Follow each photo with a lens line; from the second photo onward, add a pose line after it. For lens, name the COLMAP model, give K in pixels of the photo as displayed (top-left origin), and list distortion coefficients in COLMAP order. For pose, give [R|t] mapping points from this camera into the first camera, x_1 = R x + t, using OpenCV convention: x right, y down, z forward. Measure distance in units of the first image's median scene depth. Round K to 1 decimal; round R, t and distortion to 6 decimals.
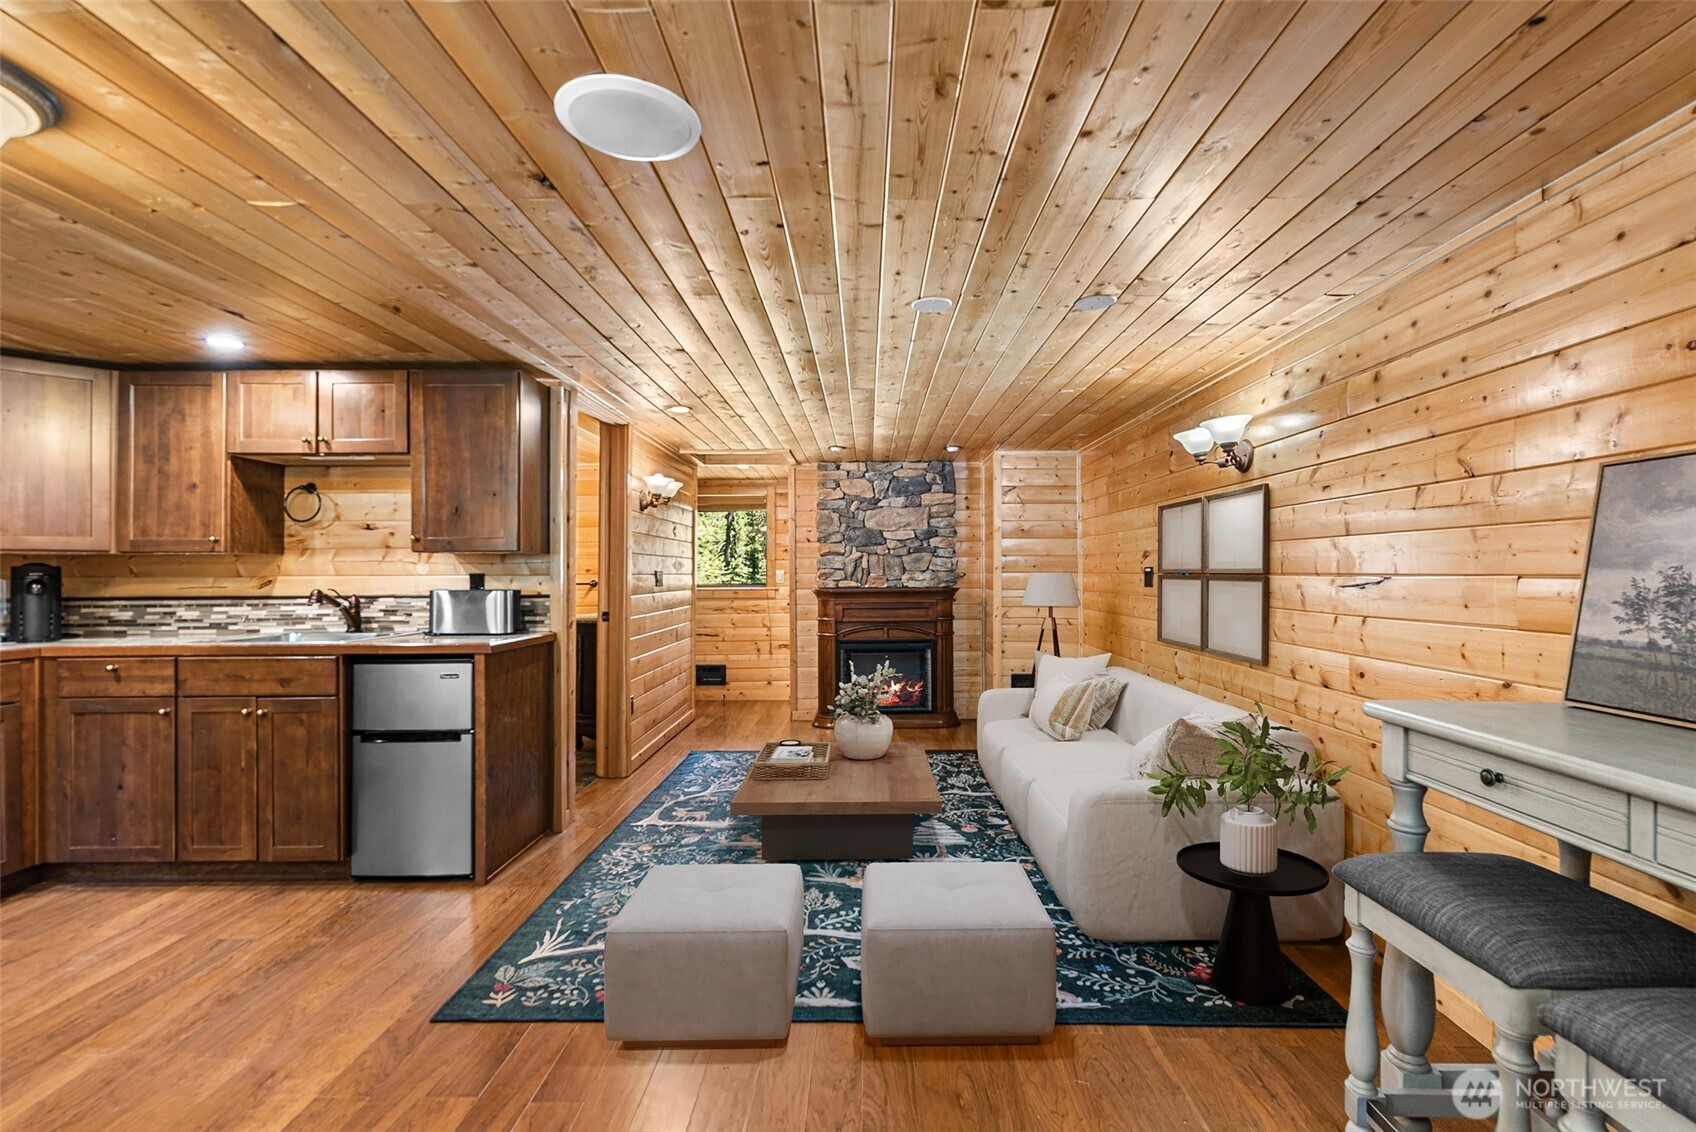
lens RADIAL K [[754.1, 0, 861.0], [0, 754.1, 567.5], [0, 0, 1]] dist [0.003663, -0.000559]
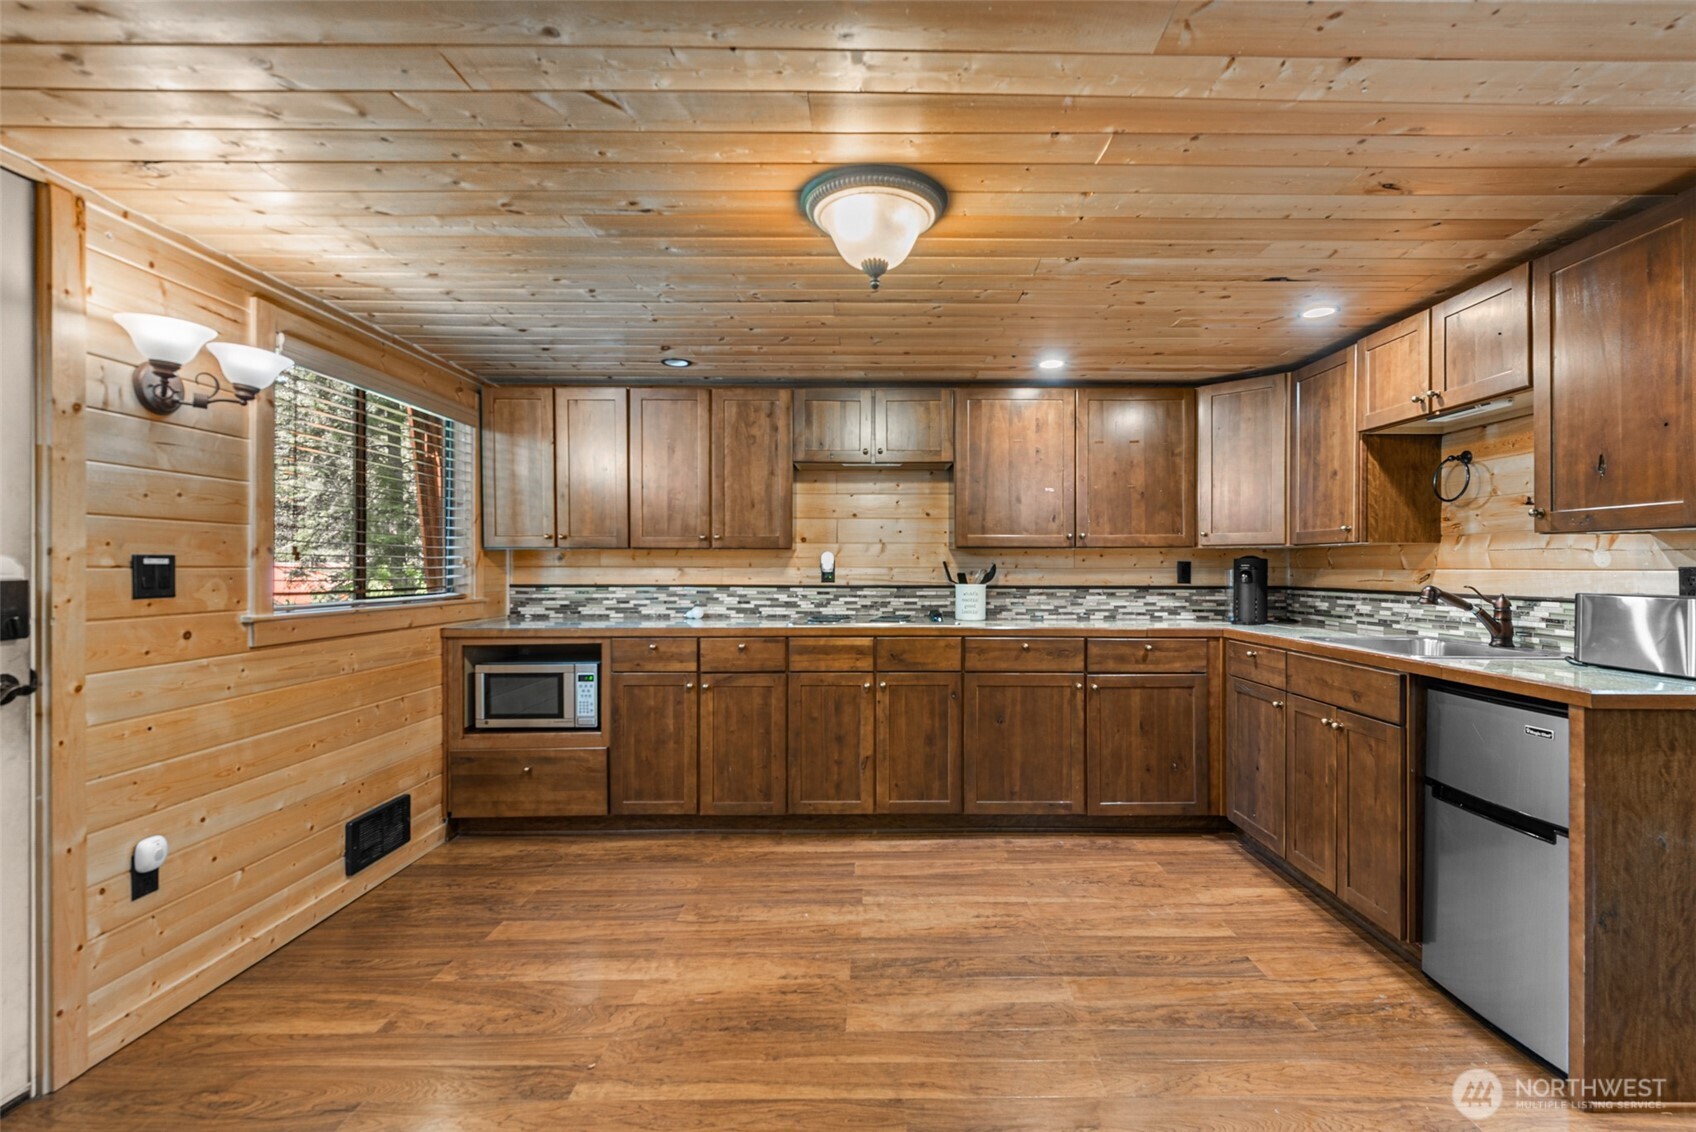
lens RADIAL K [[754.1, 0, 861.0], [0, 754.1, 567.5], [0, 0, 1]] dist [0.003663, -0.000559]
pose [[0.008484, 0.005157, -0.999951, 0.060022], [0.006279, 0.999967, 0.005210, 0.001713], [0.999944, -0.006323, 0.008452, 0.396670]]
